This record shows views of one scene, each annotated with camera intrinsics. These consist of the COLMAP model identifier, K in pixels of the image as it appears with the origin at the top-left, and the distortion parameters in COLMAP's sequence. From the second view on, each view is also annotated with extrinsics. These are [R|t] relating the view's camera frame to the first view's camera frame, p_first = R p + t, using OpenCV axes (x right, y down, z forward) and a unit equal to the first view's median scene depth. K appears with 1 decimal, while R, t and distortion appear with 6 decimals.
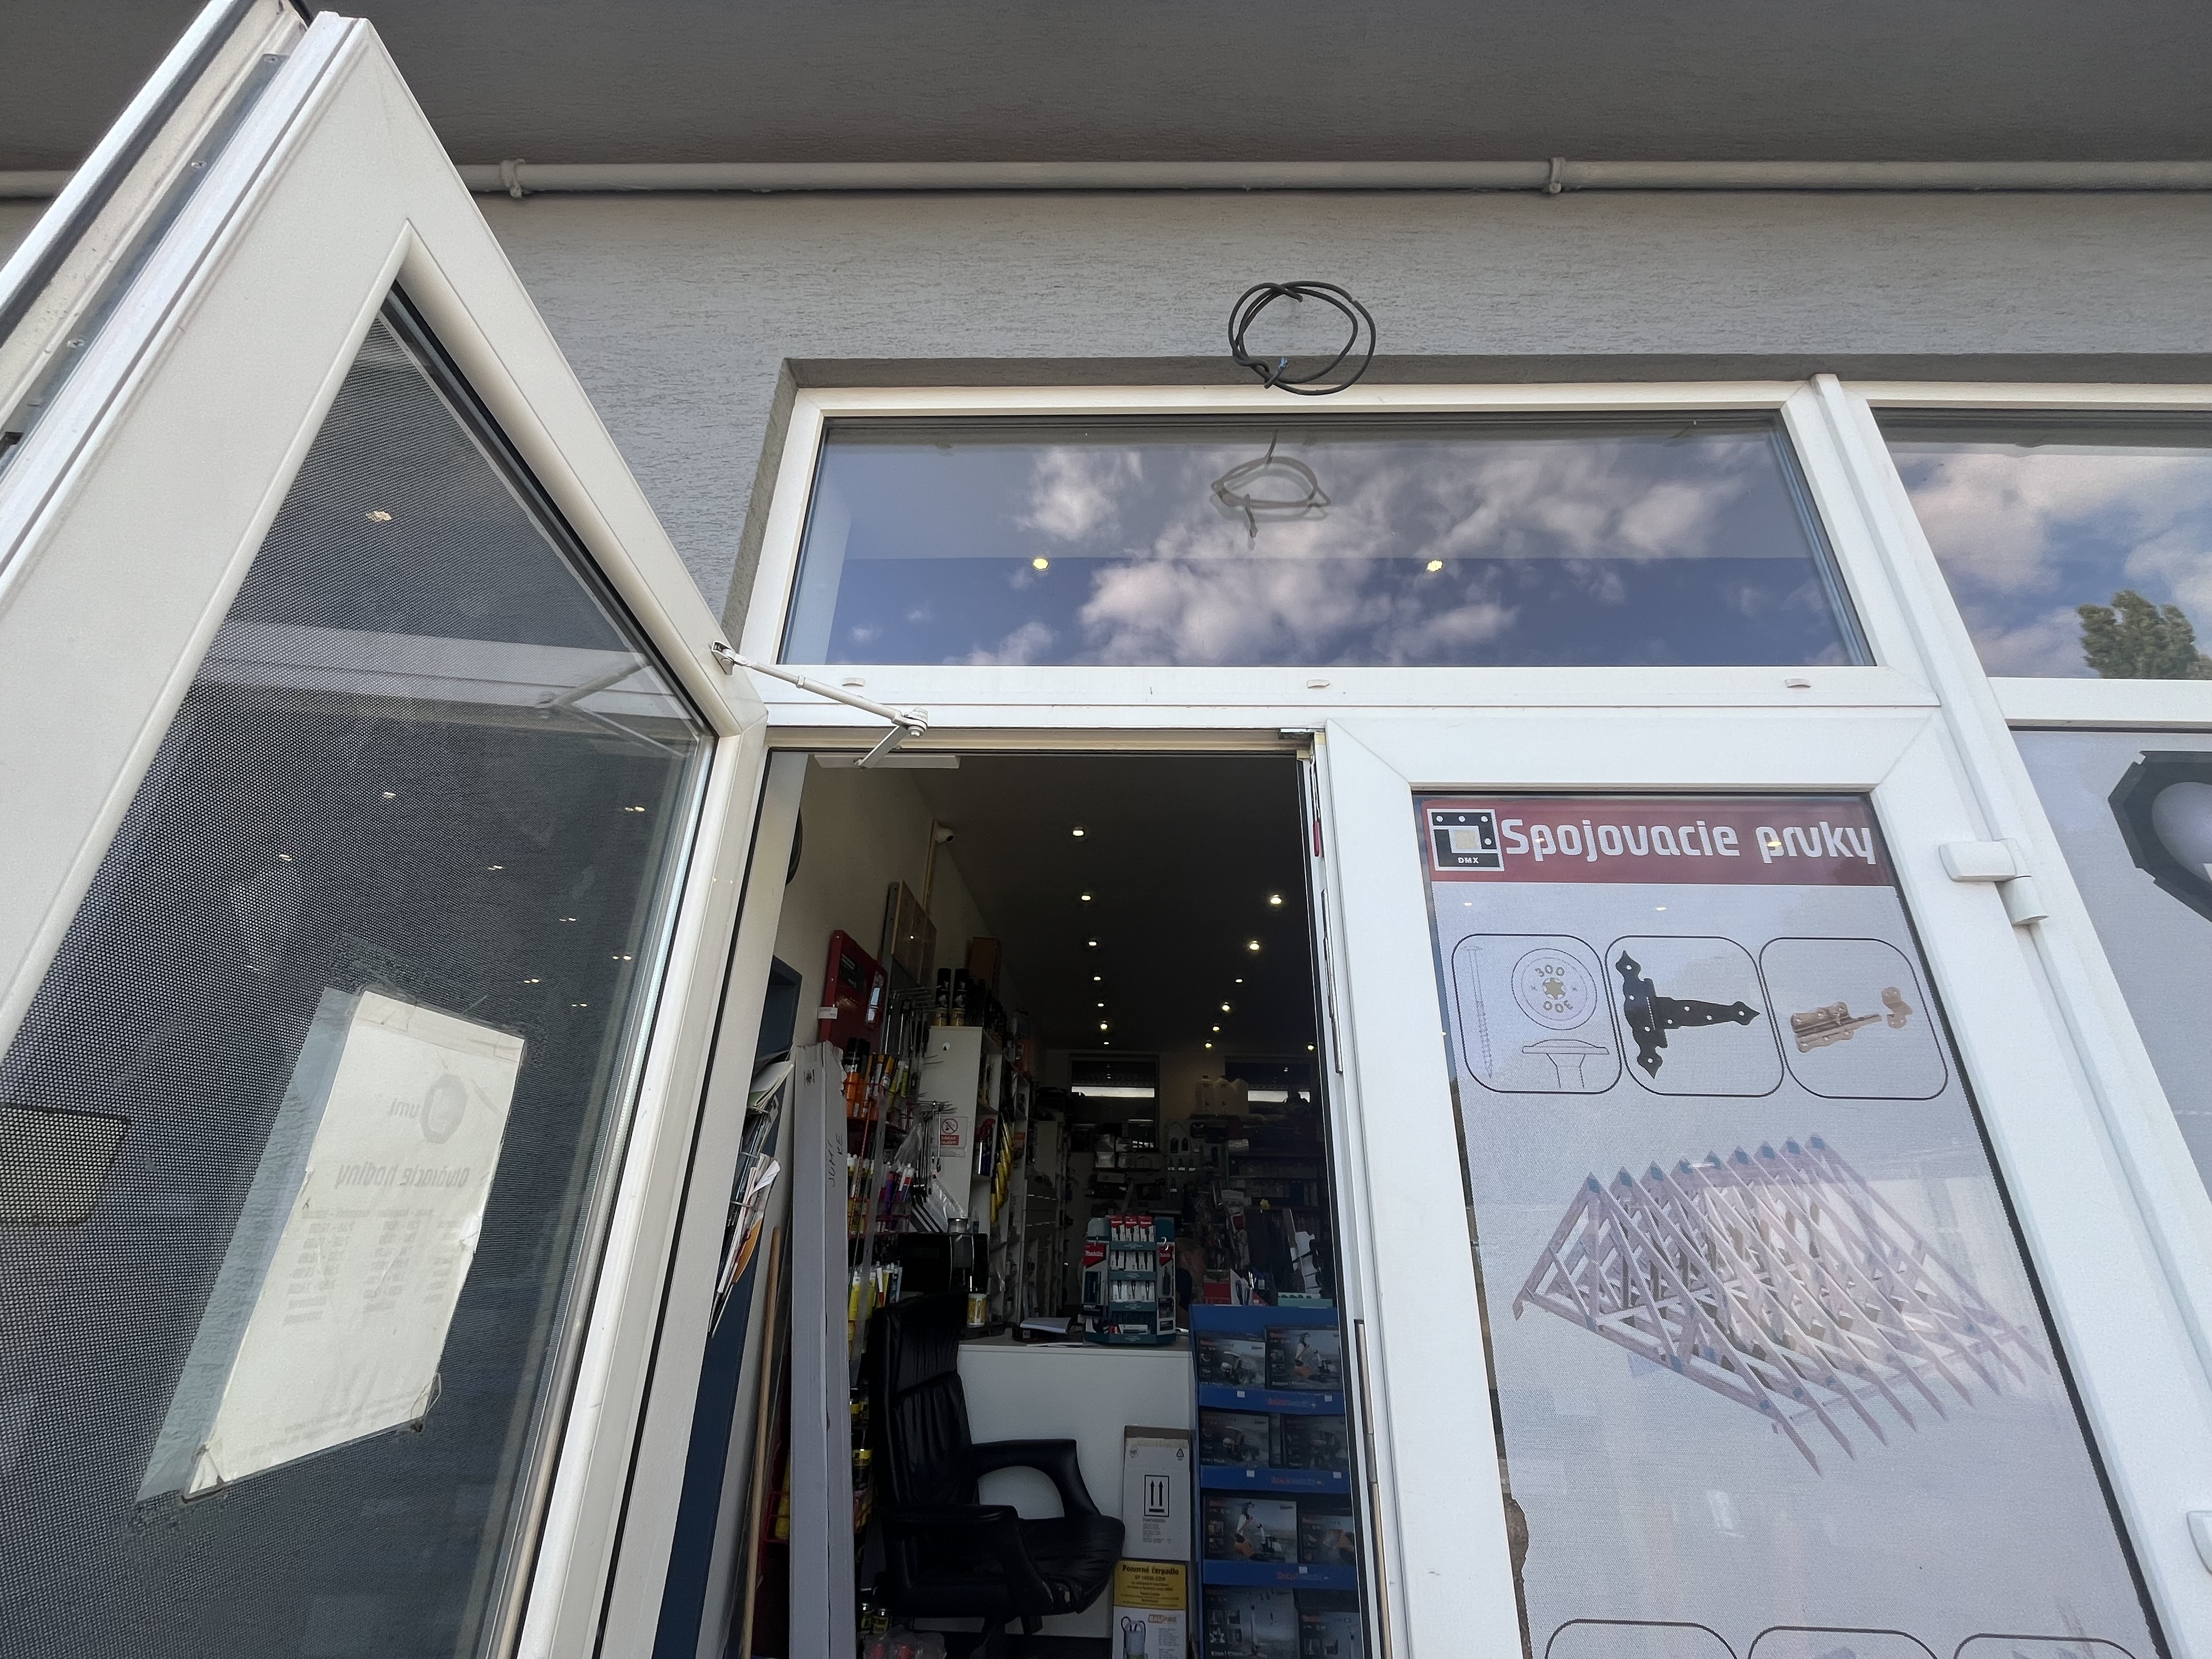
lens RADIAL K [[887.4, 0, 1101.4], [0, 887.4, 828.3], [0, 0, 1]] dist [-0.001201, 0.000145]
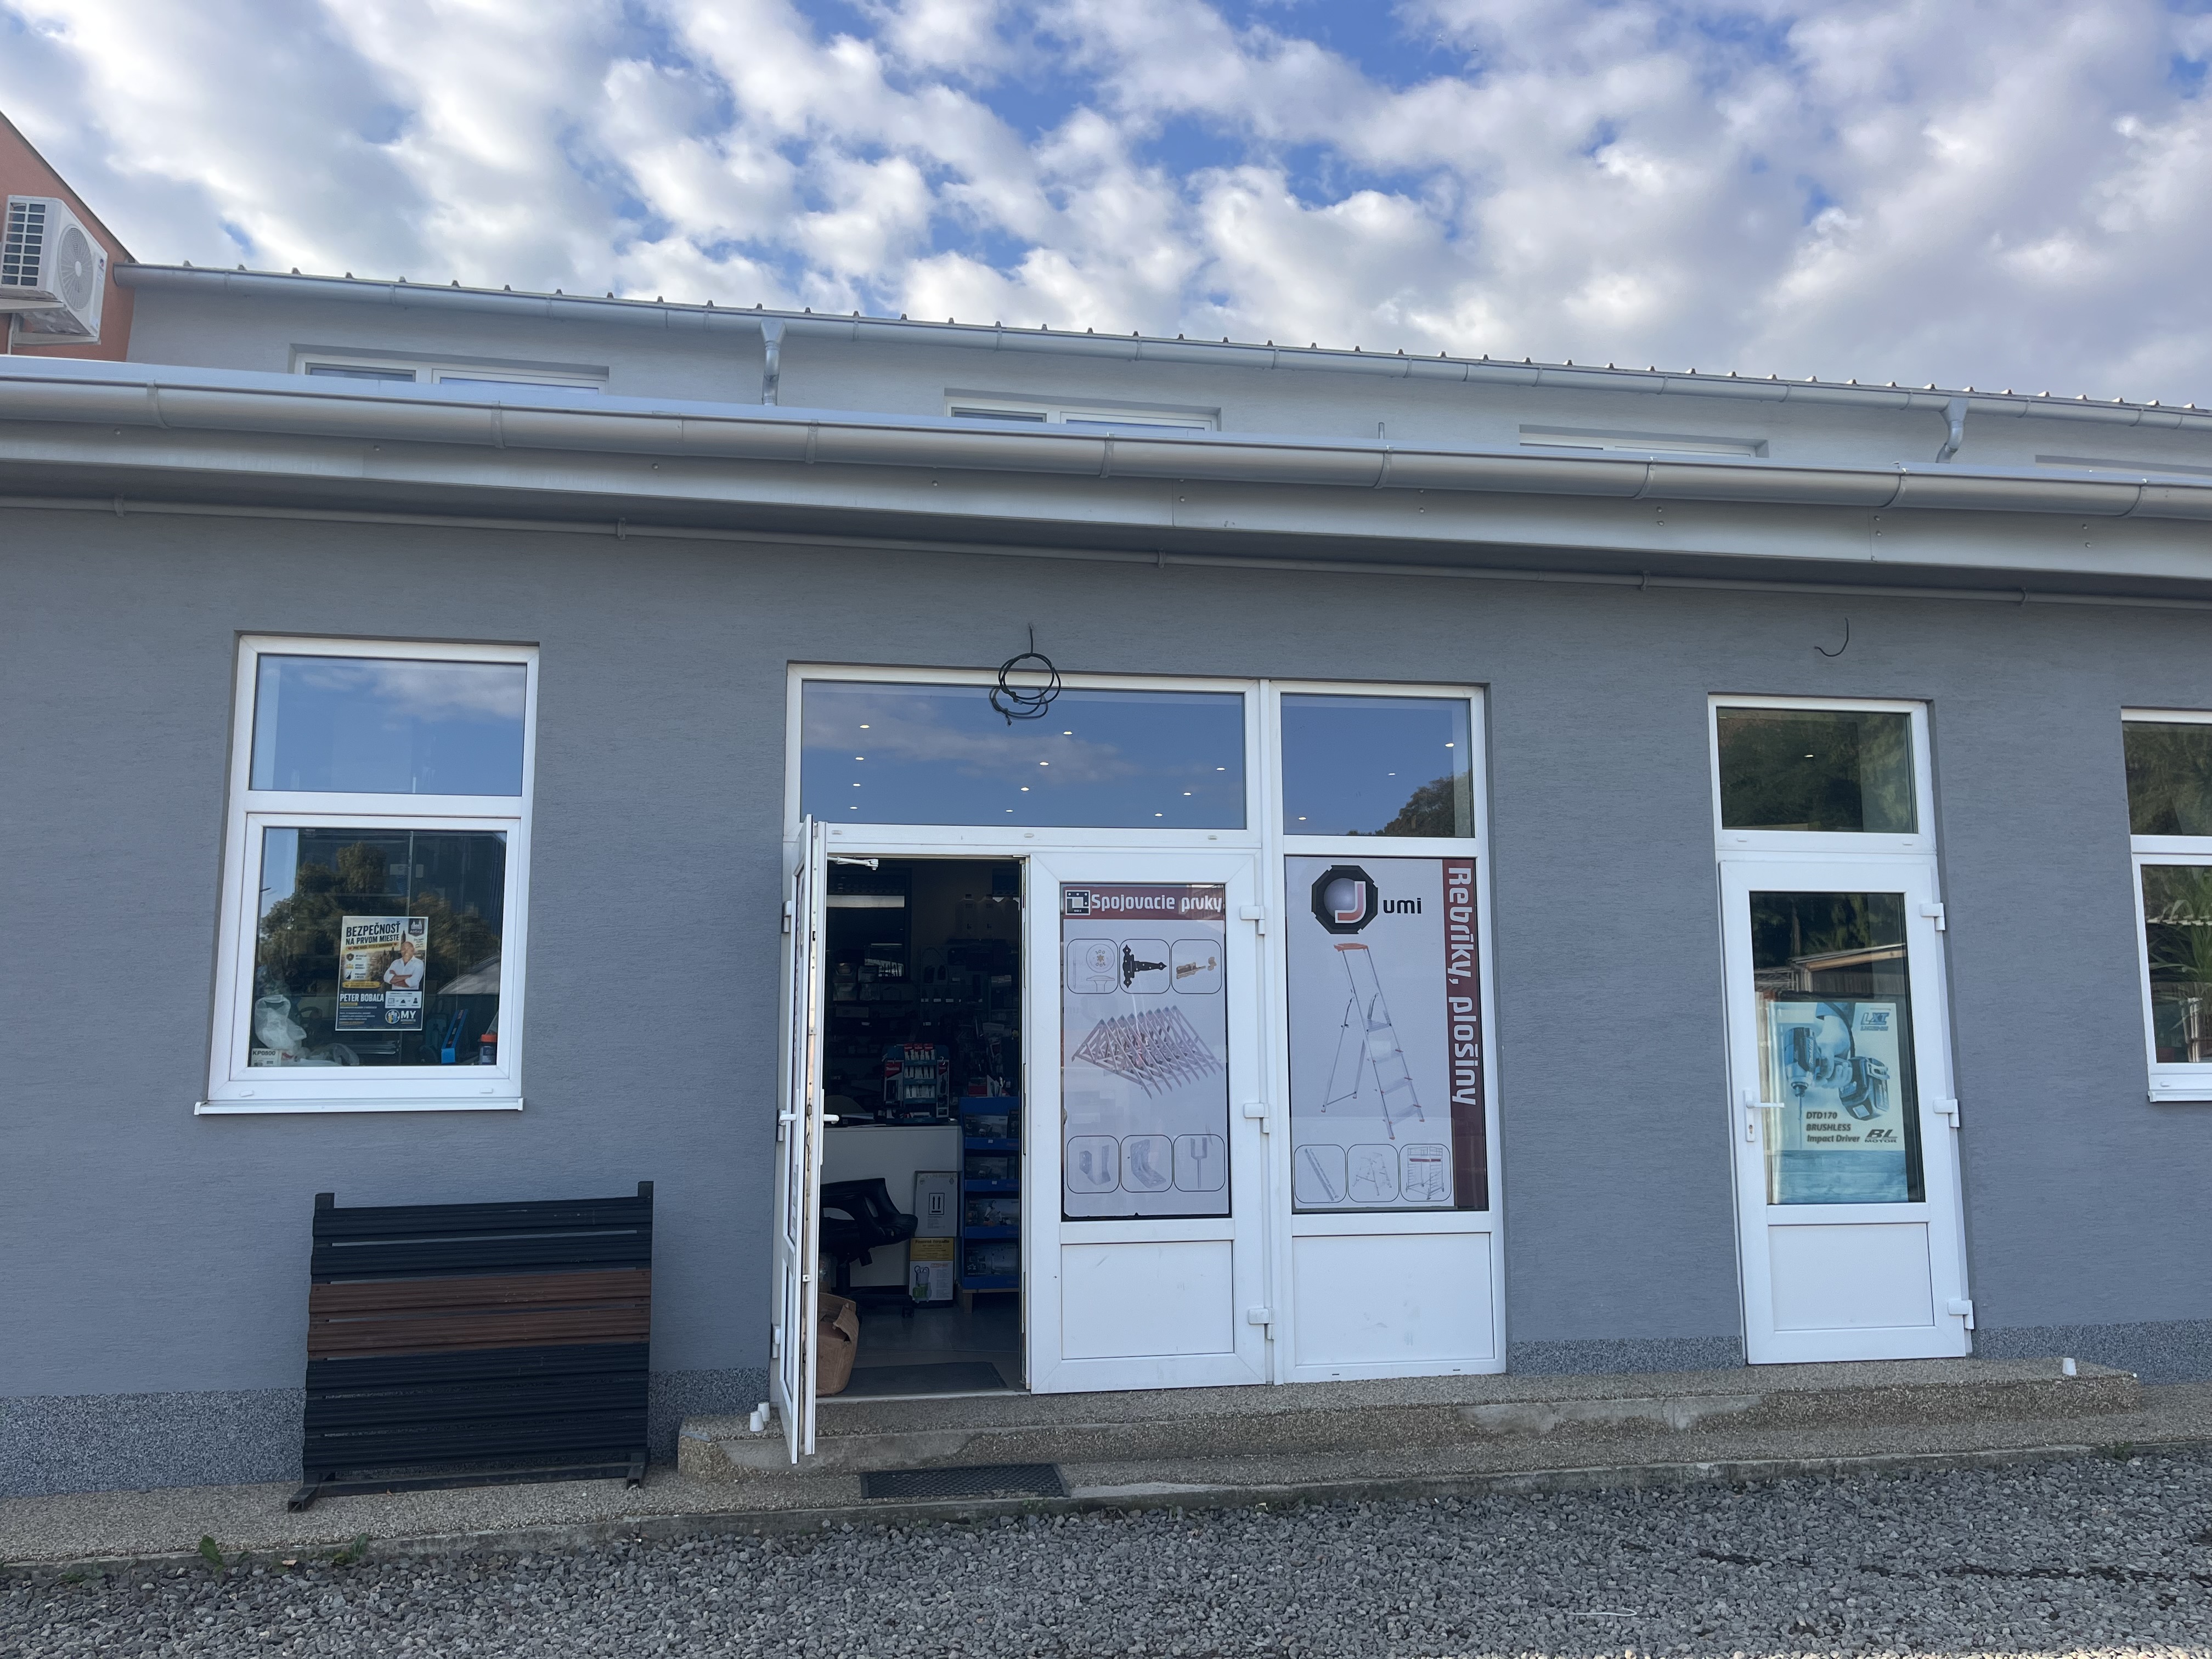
lens RADIAL K [[1651.5, 0, 1116.4], [0, 1651.5, 828.3], [0, 0, 1]] dist [0.008509, -0.026778]
pose [[0.978876, -0.000570, 0.204452, -0.199398], [-0.054308, 0.963348, 0.262701, -0.611634], [-0.197108, -0.268255, 0.942967, -1.476021]]
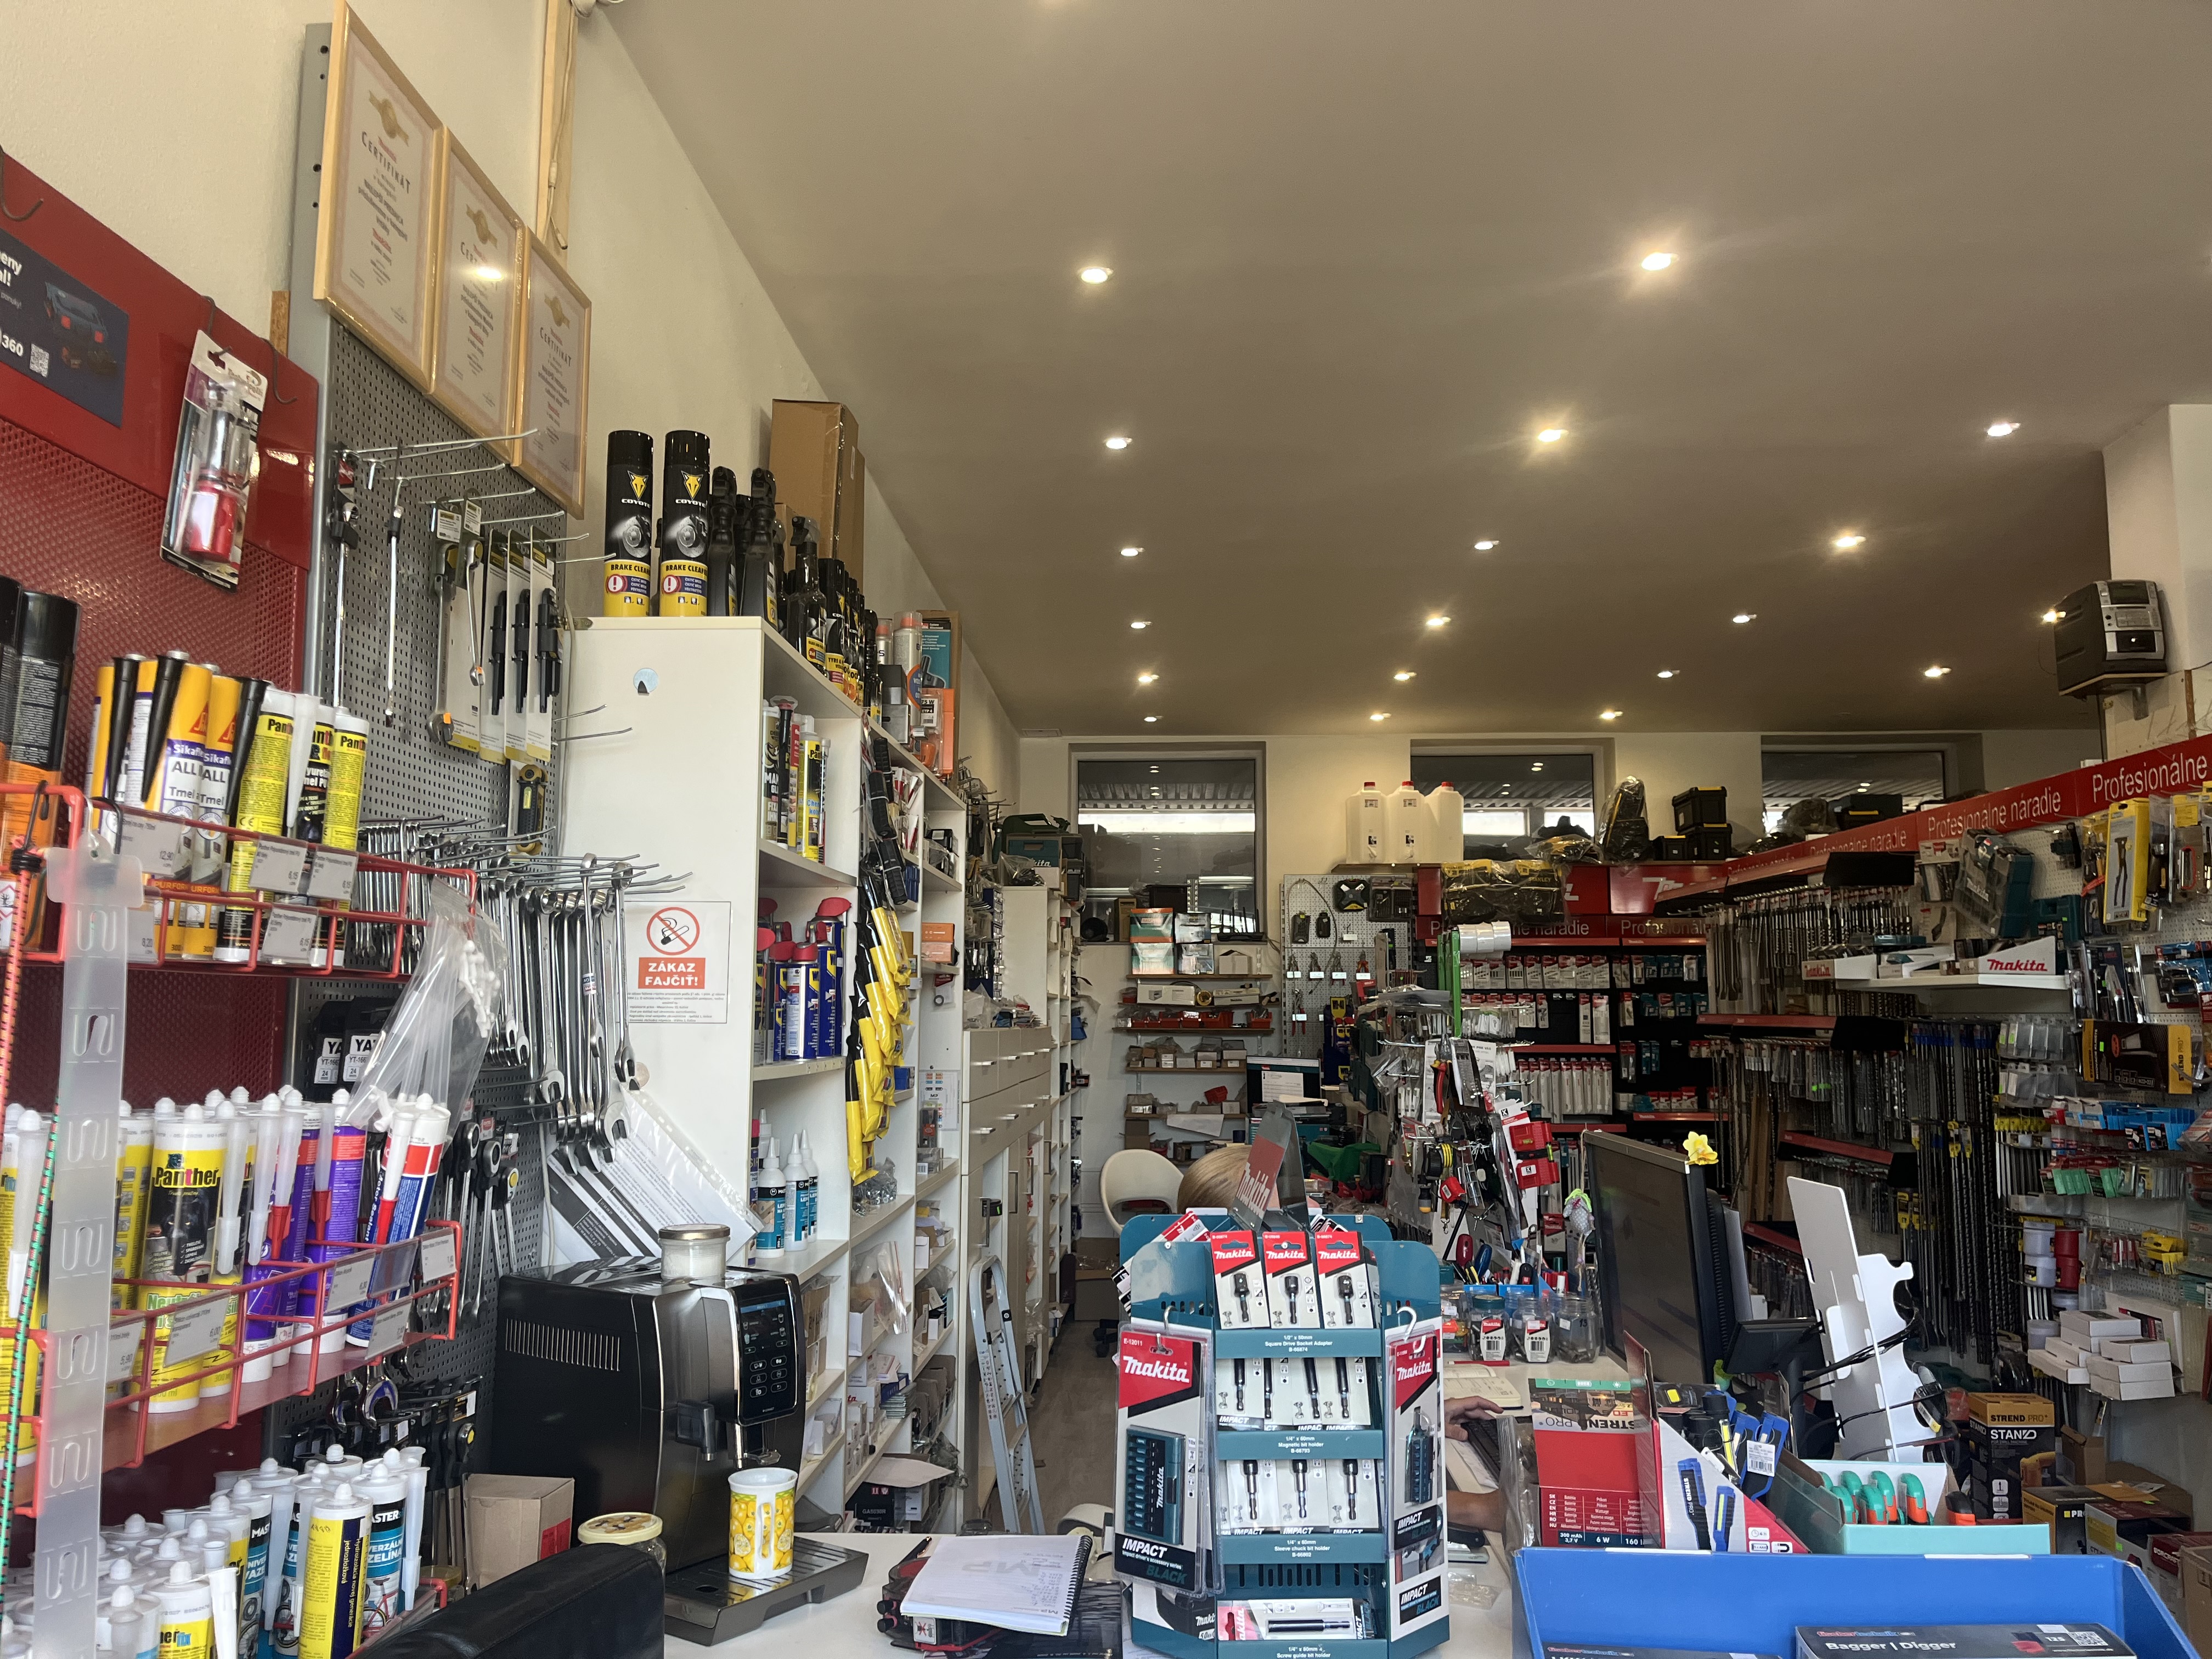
lens RADIAL K [[1651.5, 0, 1088.6], [0, 1651.5, 845.5], [0, 0, 1]] dist [0.008509, -0.026778]
pose [[0.999317, -0.022990, -0.028927, -0.010692], [0.030534, 0.954662, 0.296121, 0.170180], [0.020808, -0.296802, 0.954712, 0.556445]]
